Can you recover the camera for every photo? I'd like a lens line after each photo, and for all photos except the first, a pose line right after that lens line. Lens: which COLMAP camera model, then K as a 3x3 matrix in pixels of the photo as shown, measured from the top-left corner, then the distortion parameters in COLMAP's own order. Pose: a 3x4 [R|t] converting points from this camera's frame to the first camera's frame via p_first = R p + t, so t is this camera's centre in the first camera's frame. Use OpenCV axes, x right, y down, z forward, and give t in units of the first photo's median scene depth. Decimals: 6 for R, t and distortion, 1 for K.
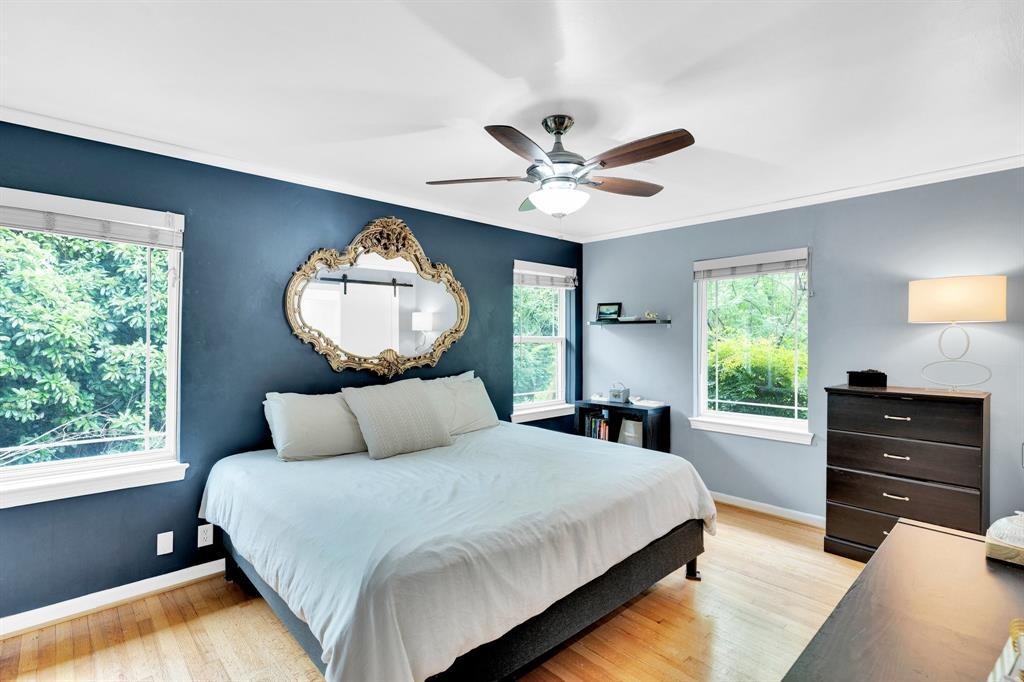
lens RADIAL K [[490.7, 0, 505.8], [0, 490.7, 343.0], [0, 0, 1]] dist [0.001039, 0.000178]
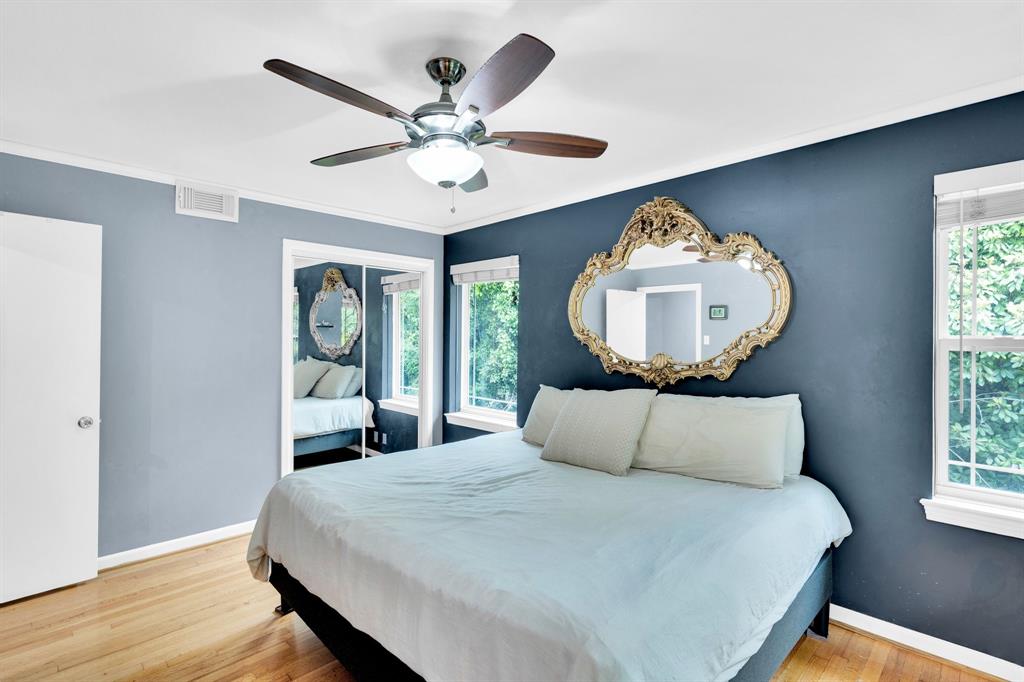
lens RADIAL K [[490.7, 0, 505.8], [0, 490.7, 343.0], [0, 0, 1]] dist [0.001039, 0.000178]
pose [[0.040380, 0.004582, -0.999174, 0.618738], [-0.012841, 0.999909, 0.004066, -0.005458], [0.999102, 0.012666, 0.040435, 0.726211]]
